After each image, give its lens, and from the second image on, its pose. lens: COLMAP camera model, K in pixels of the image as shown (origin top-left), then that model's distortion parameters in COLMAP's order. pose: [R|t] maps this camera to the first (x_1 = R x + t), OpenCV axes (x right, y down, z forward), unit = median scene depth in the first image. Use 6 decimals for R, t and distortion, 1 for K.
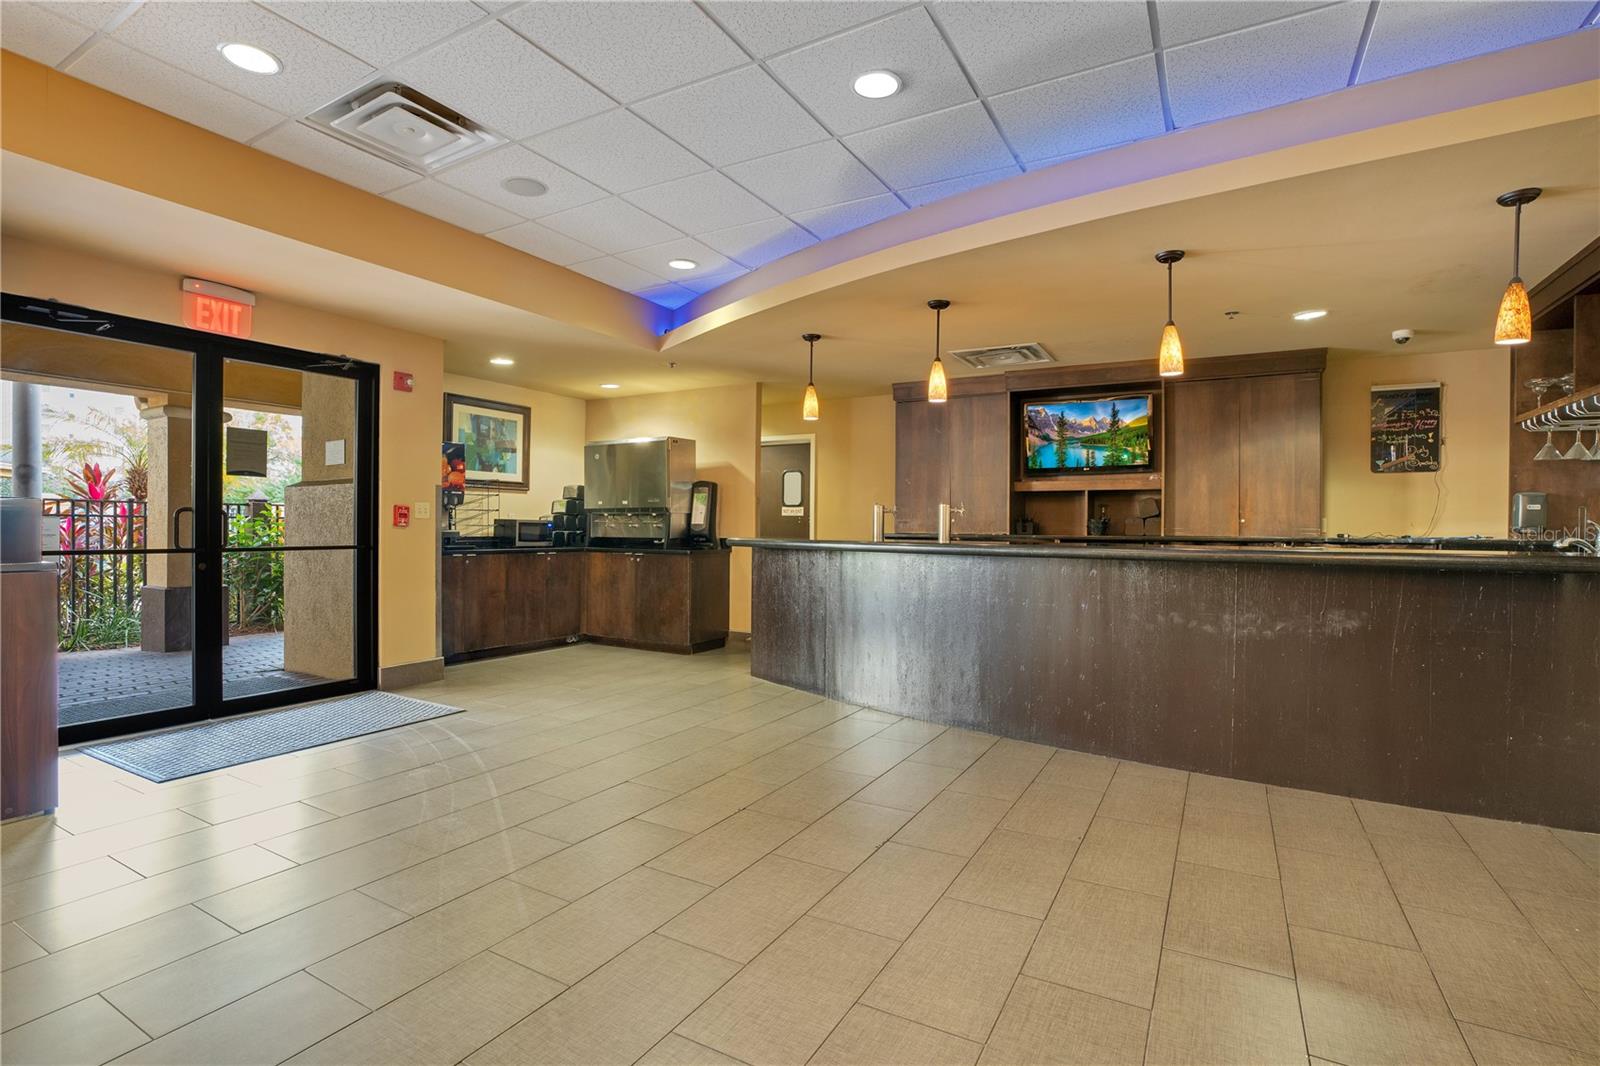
lens RADIAL K [[752.3, 0, 798.5], [0, 752.3, 535.8], [0, 0, 1]] dist [-0.001727, -0.000181]
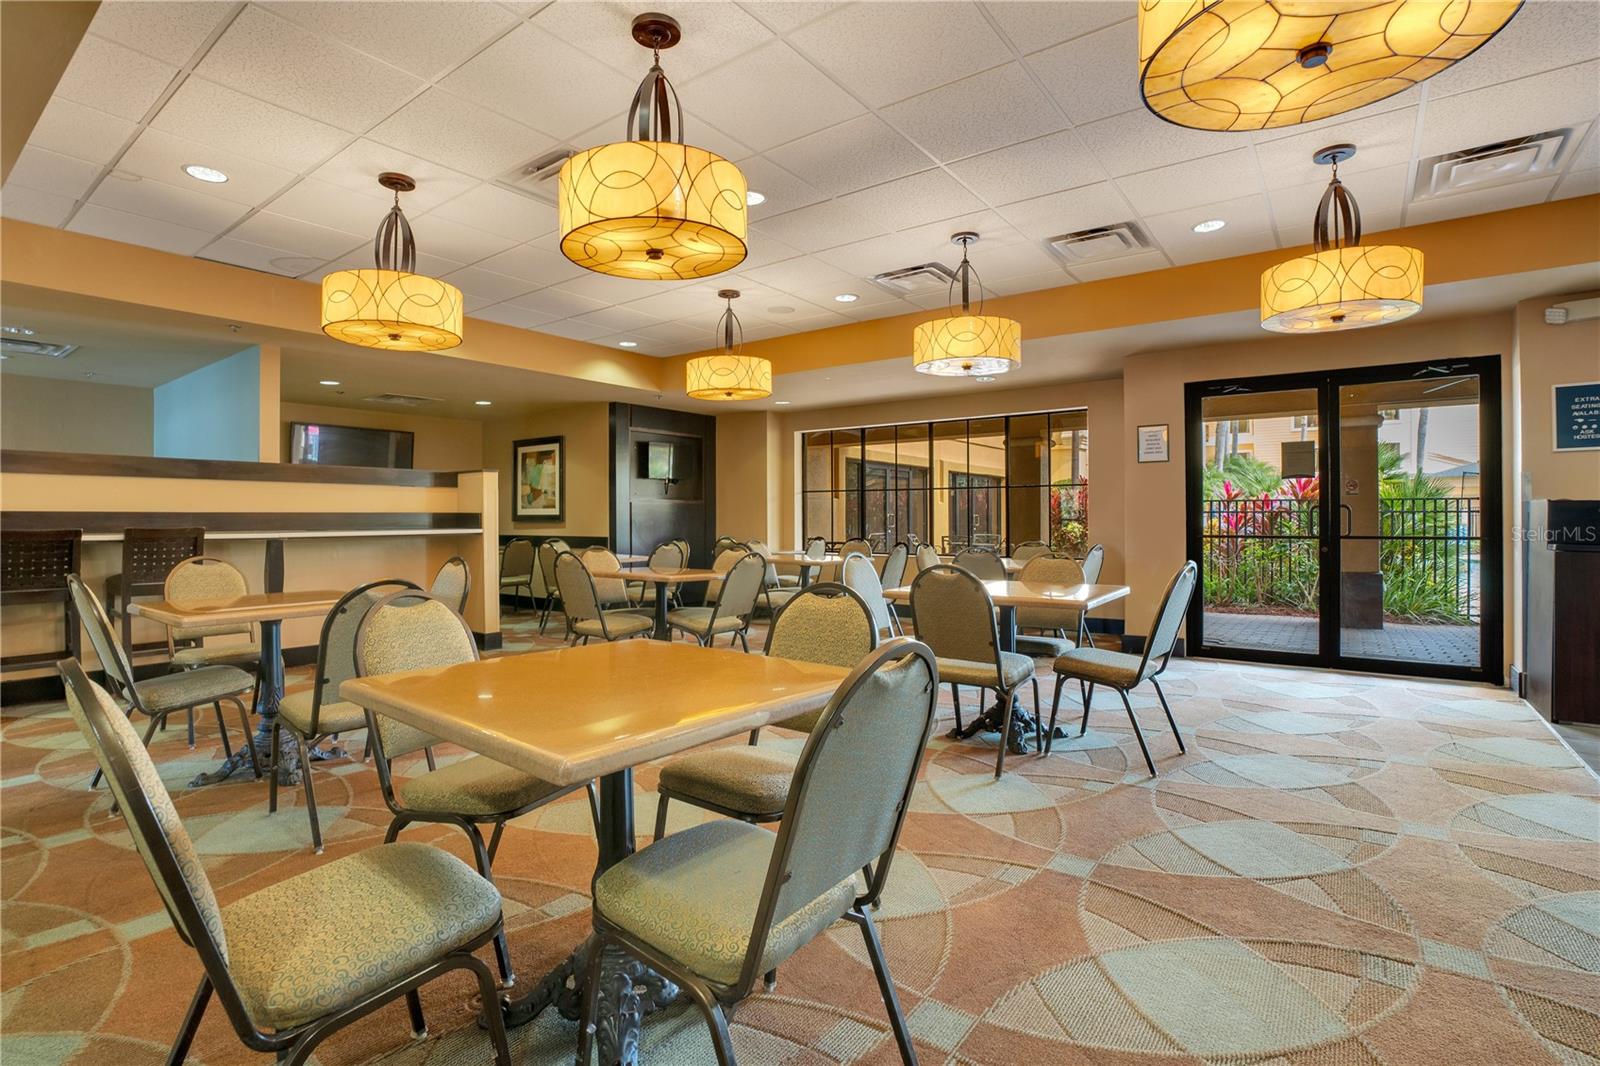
lens RADIAL K [[752.3, 0, 799.7], [0, 752.3, 527.9], [0, 0, 1]] dist [-0.001727, -0.000181]
pose [[-0.131082, 0.001523, -0.991370, 0.592056], [0.005462, 0.999985, 0.000814, -0.000706], [0.991356, -0.005309, -0.131089, 0.270388]]
